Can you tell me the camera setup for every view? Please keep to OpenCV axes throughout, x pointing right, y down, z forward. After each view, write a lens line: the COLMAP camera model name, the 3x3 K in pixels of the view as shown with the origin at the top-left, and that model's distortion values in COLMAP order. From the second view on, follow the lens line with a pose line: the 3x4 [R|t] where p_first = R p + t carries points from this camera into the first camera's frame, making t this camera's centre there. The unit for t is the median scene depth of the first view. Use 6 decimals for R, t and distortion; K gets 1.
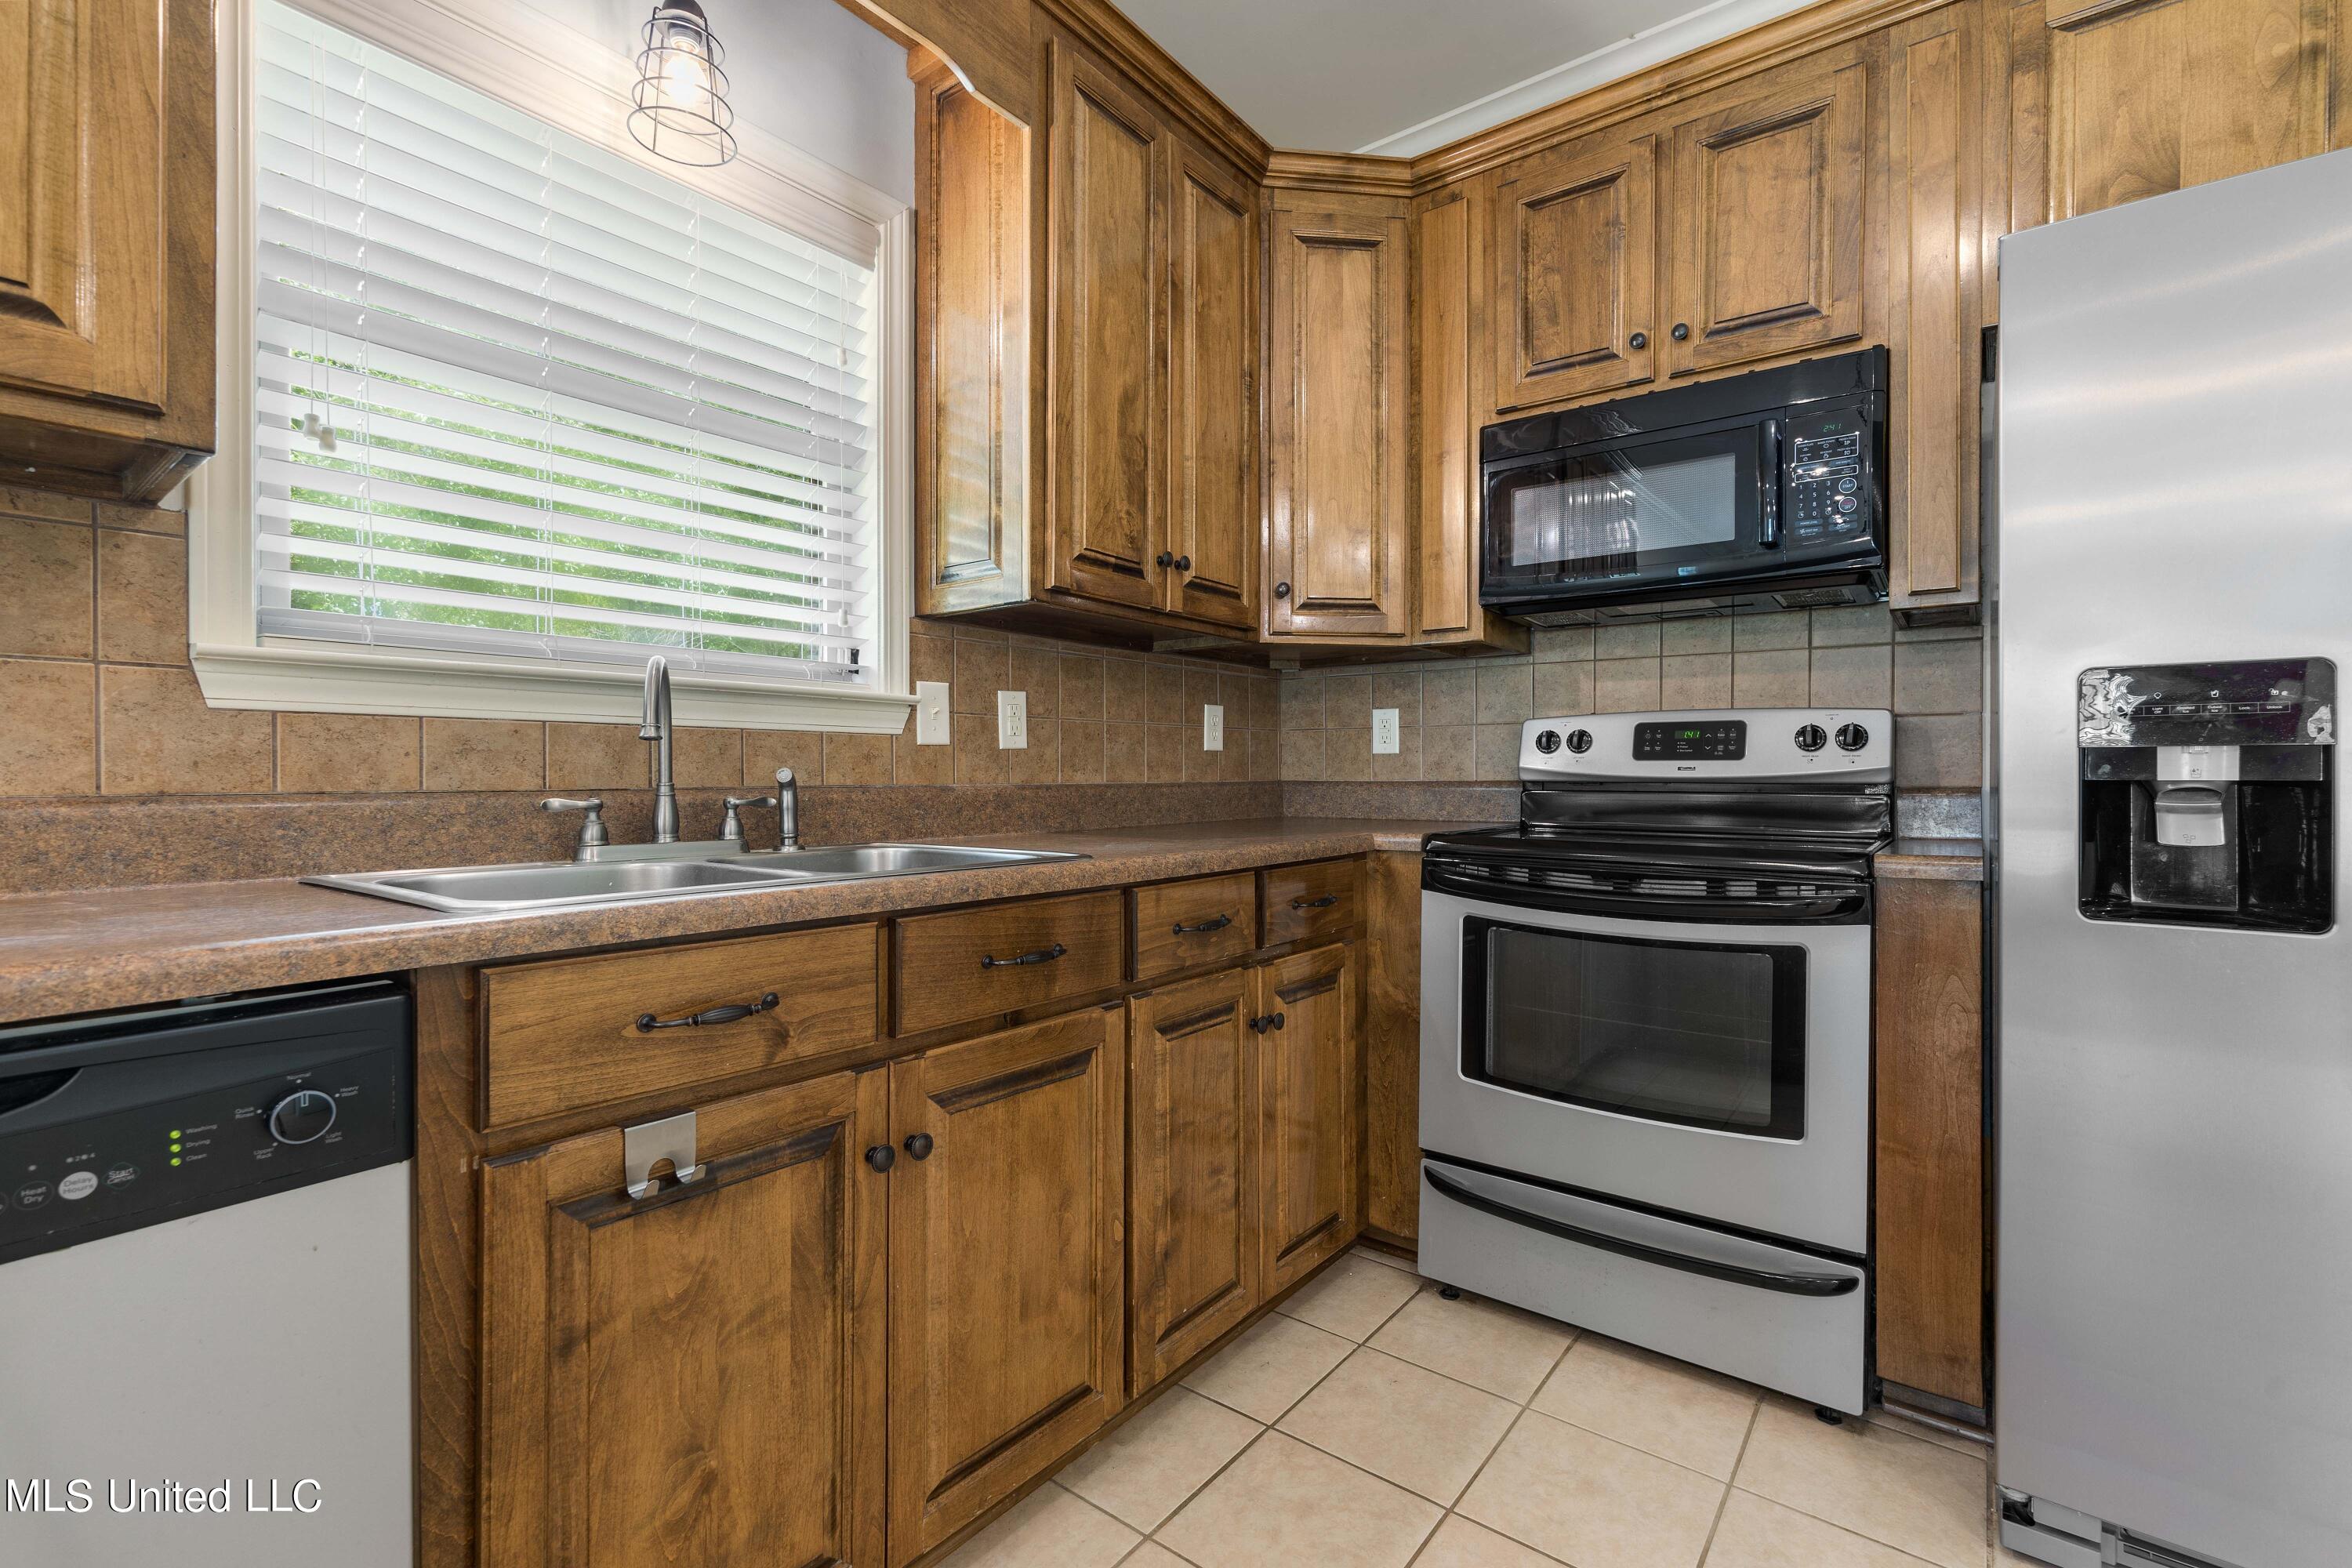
lens RADIAL K [[1028.6, 0, 1188.0], [0, 1028.6, 780.5], [0, 0, 1]] dist [-0.001003, 0.000289]
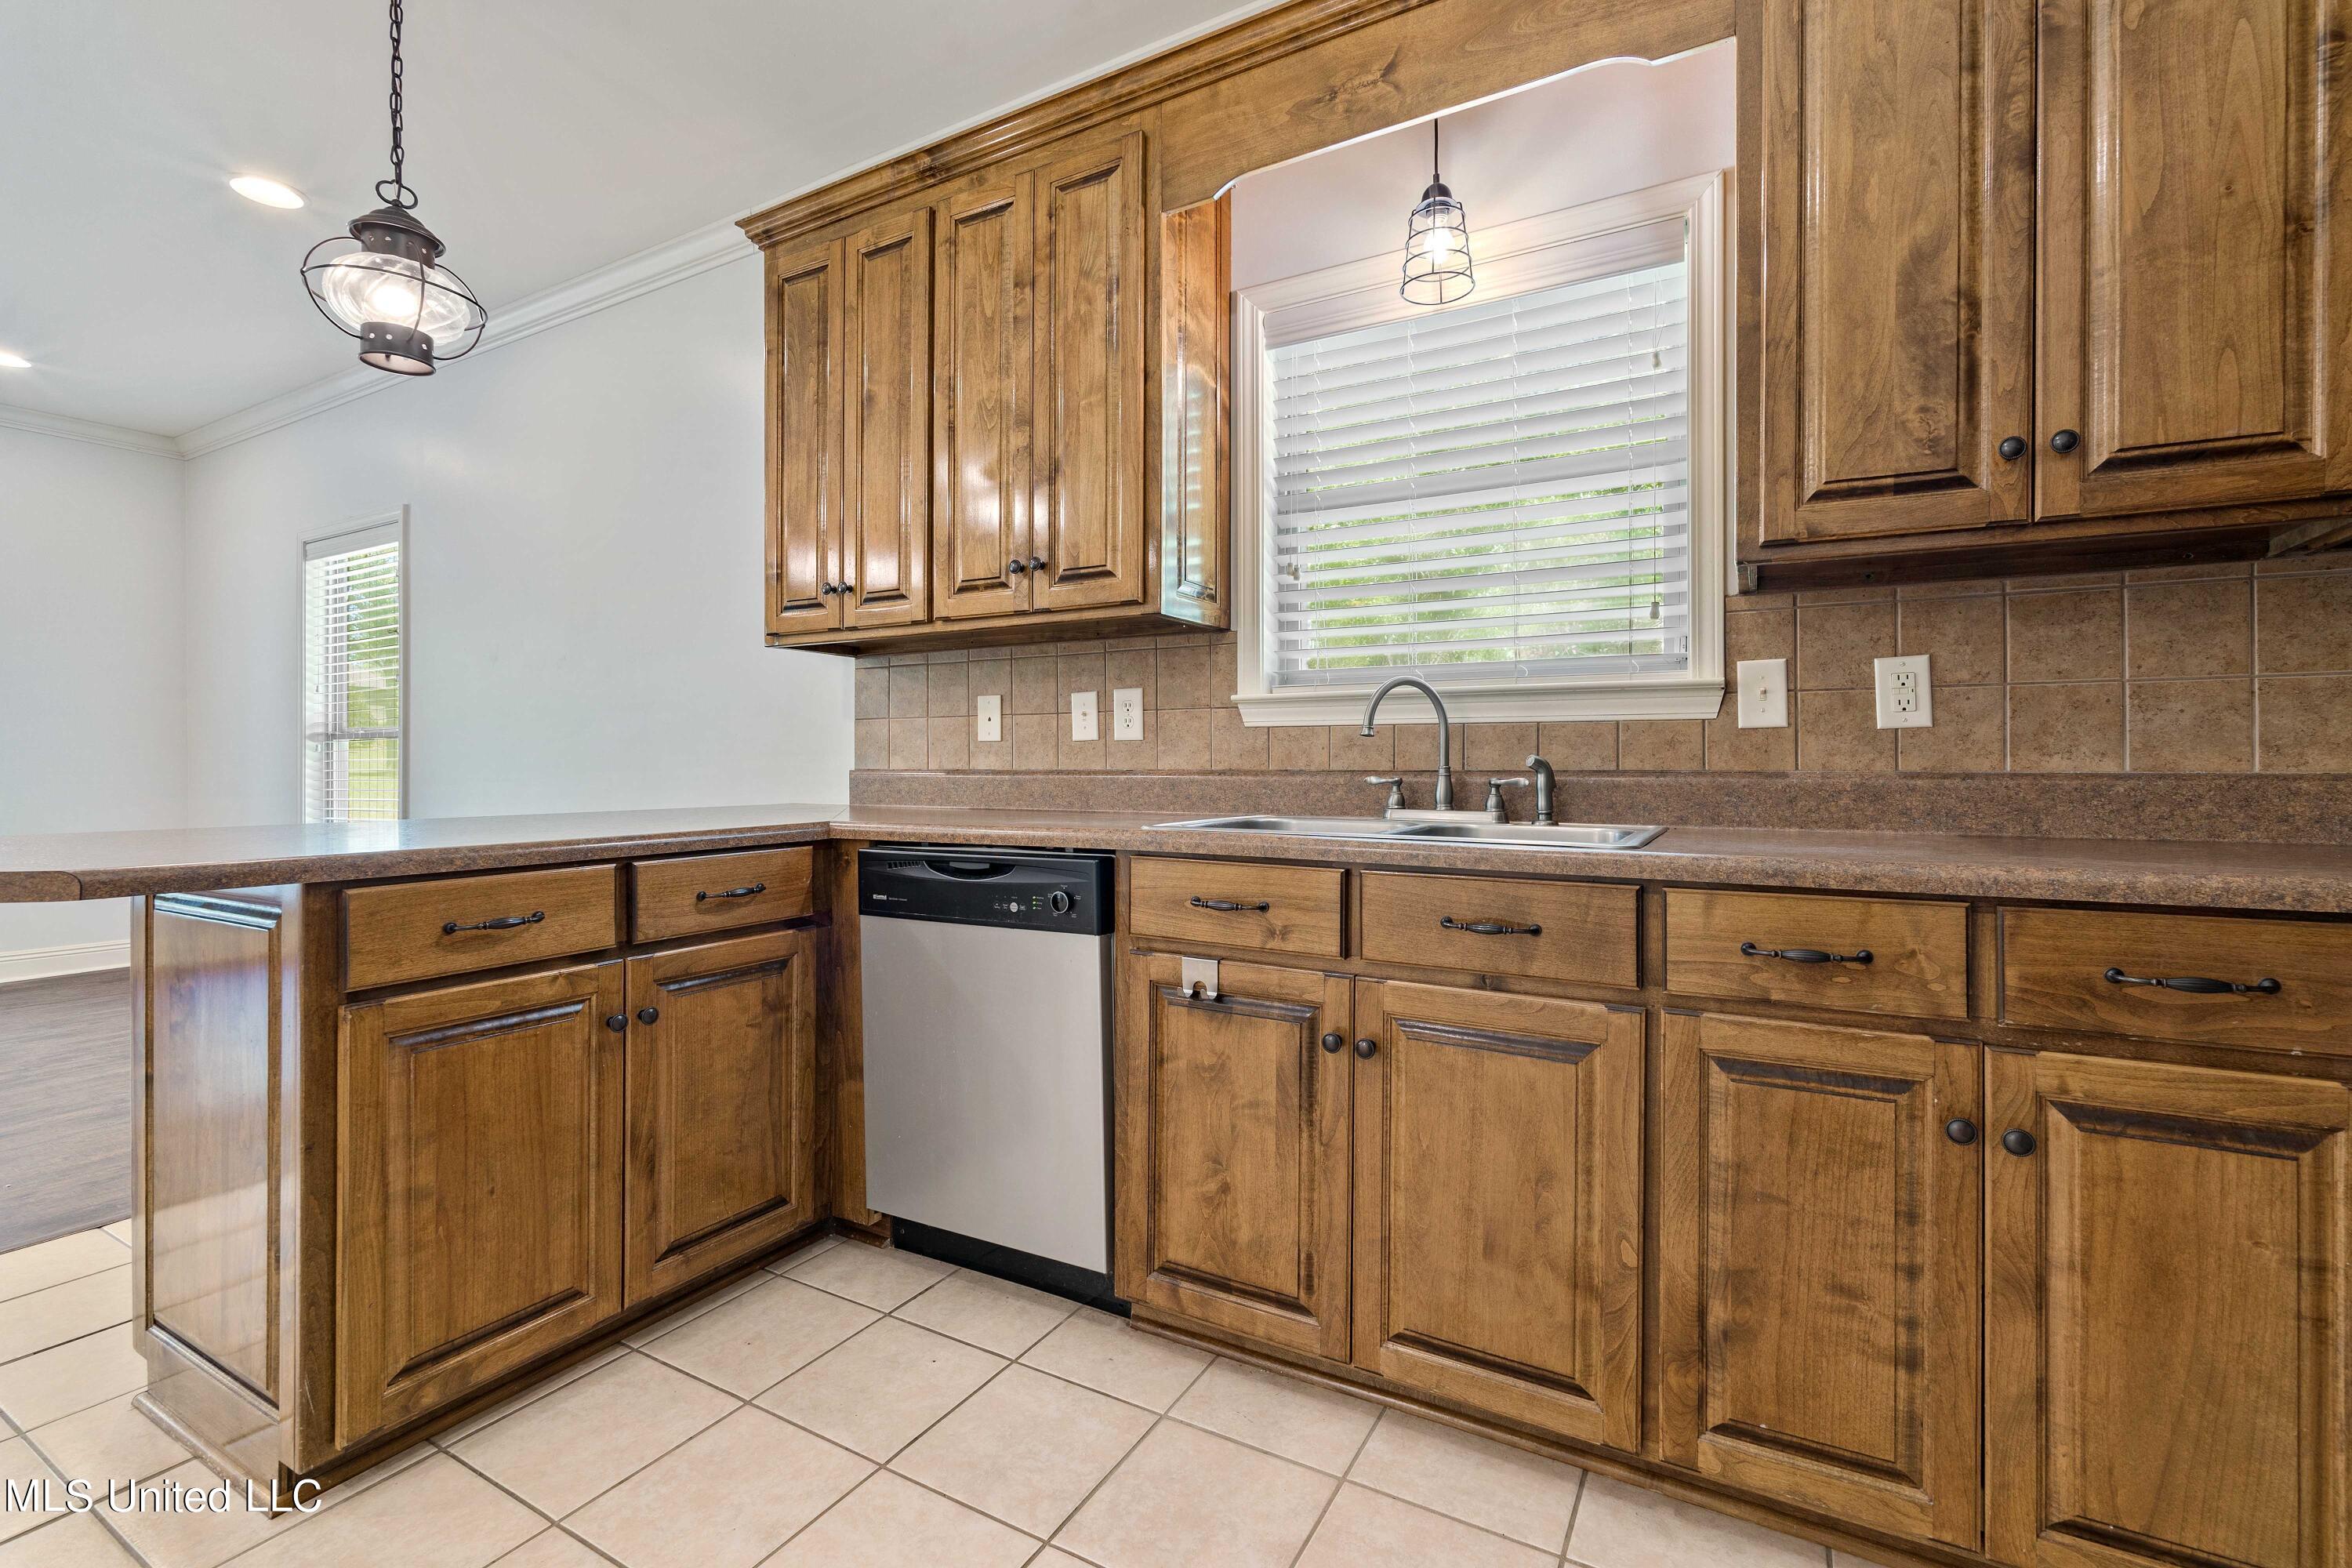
lens RADIAL K [[1028.6, 0, 1181.6], [0, 1028.6, 763.1], [0, 0, 1]] dist [-0.001003, 0.000289]
pose [[0.142802, 0.001196, -0.989751, 0.637320], [-0.005265, 0.999986, 0.000449, -0.000684], [0.989737, 0.005147, 0.142806, 0.380122]]
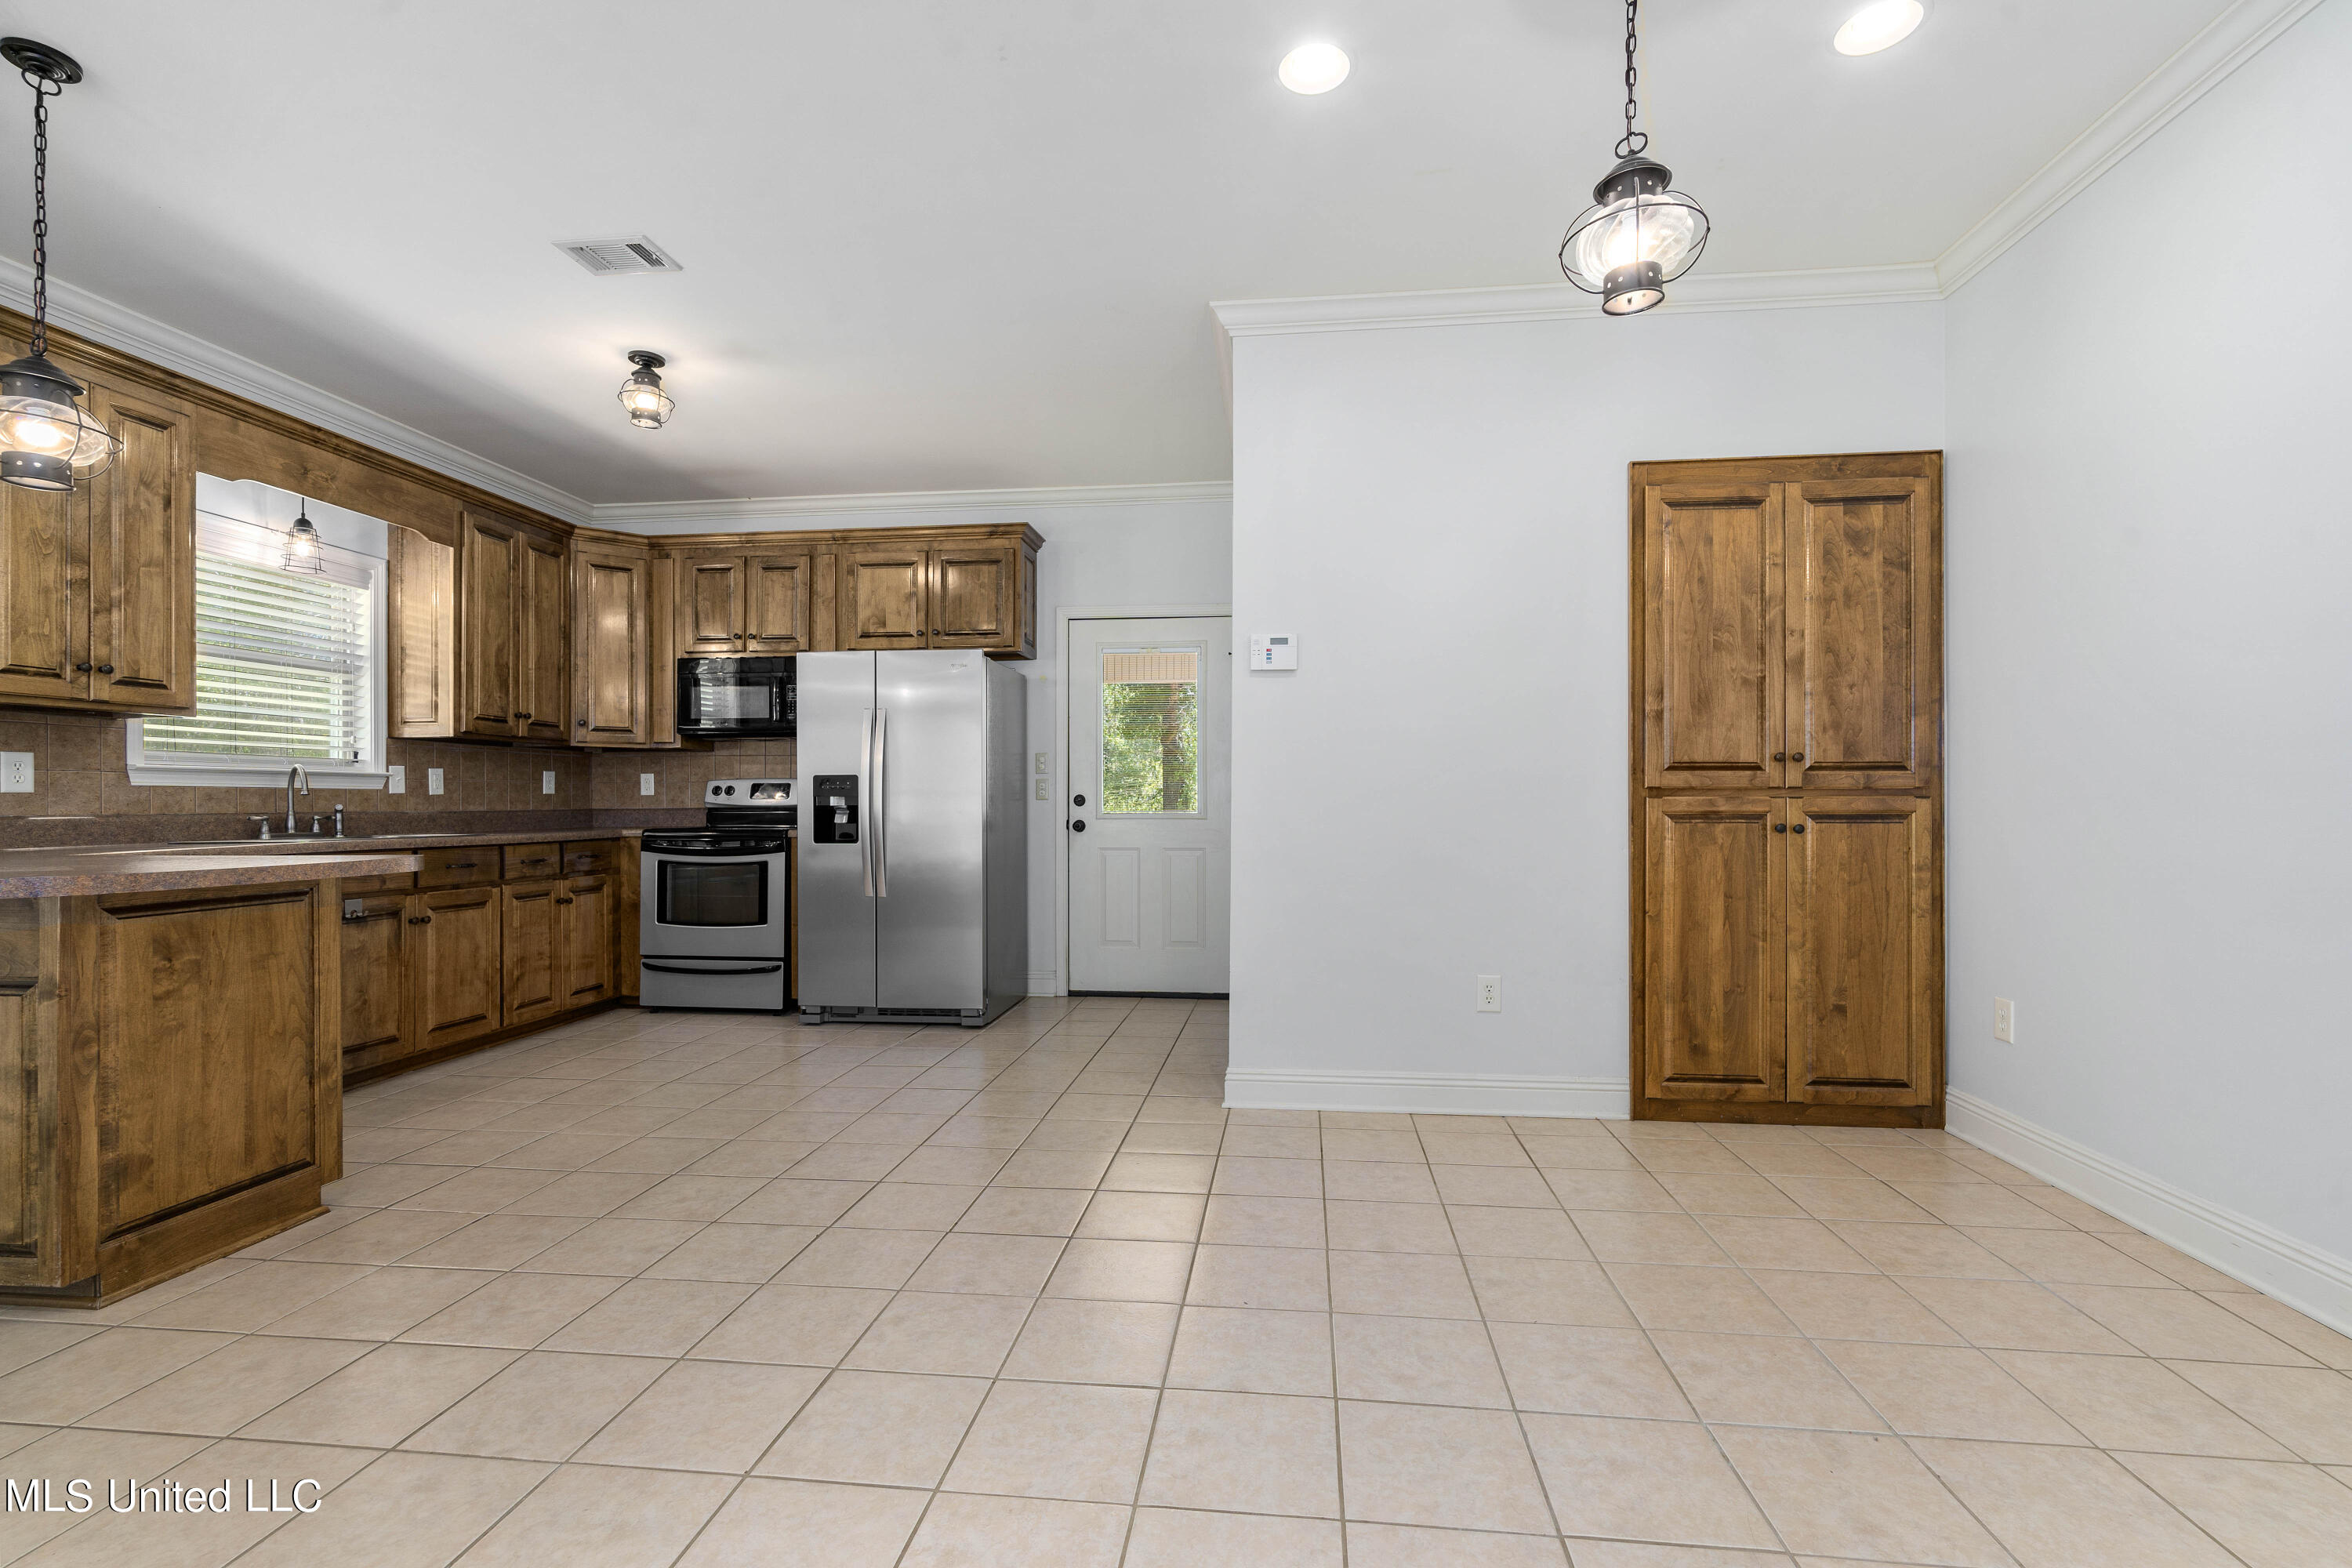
lens RADIAL K [[1028.6, 0, 1184.4], [0, 1028.6, 798.1], [0, 0, 1]] dist [-0.001003, 0.000289]
pose [[0.857829, -0.002837, 0.513928, 0.082567], [0.009339, 0.999906, -0.010069, 0.015744], [-0.513851, 0.013437, 0.857774, -1.981858]]
